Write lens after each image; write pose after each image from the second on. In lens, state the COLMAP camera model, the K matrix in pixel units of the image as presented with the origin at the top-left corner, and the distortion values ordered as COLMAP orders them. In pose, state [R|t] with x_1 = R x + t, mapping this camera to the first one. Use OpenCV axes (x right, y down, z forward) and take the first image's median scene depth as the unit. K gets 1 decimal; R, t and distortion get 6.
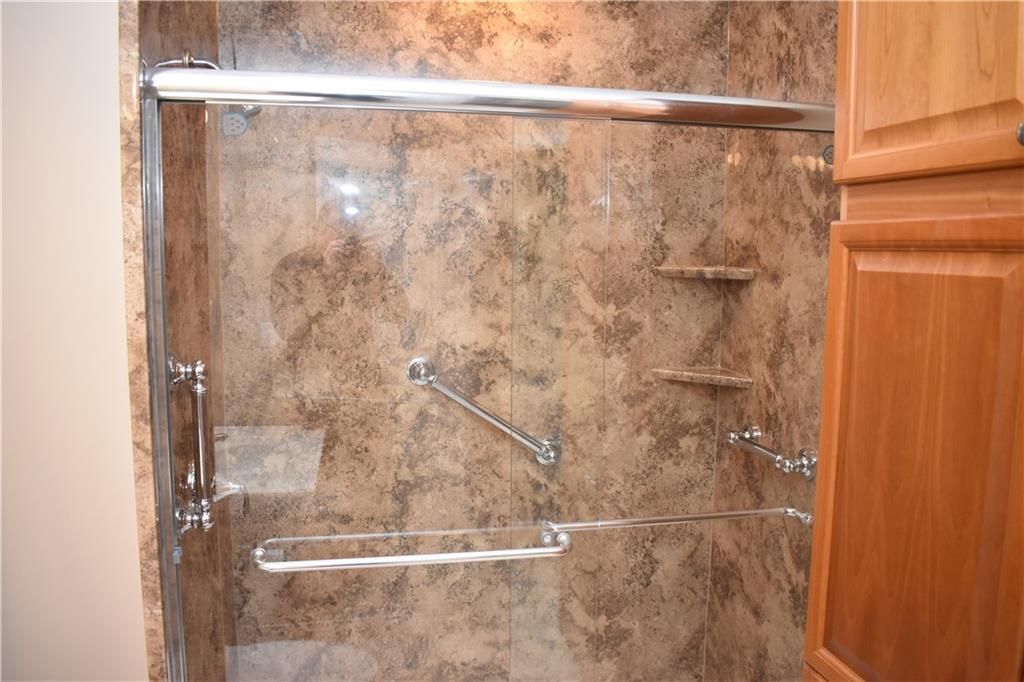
lens RADIAL K [[797.9, 0, 515.2], [0, 797.9, 344.9], [0, 0, 1]] dist [-0.093940, 0.014525]
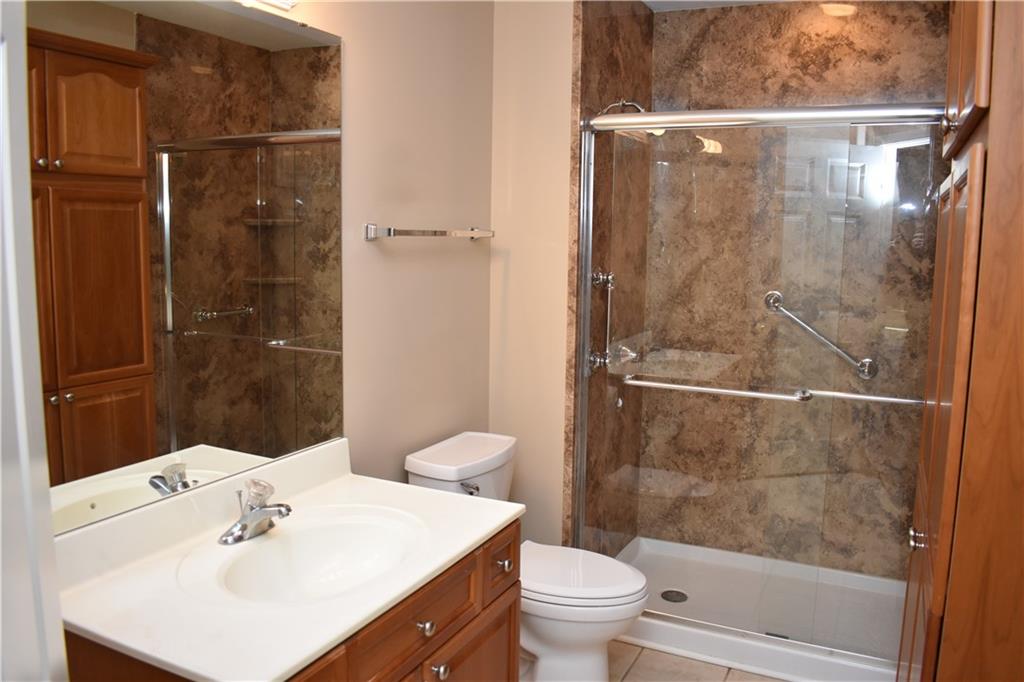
lens RADIAL K [[797.9, 0, 510.4], [0, 797.9, 340.5], [0, 0, 1]] dist [-0.093940, 0.014525]
pose [[0.789870, 0.080745, -0.607936, 0.380381], [-0.076274, 0.996532, 0.033257, 0.093783], [0.608513, 0.020101, 0.793289, -0.415643]]
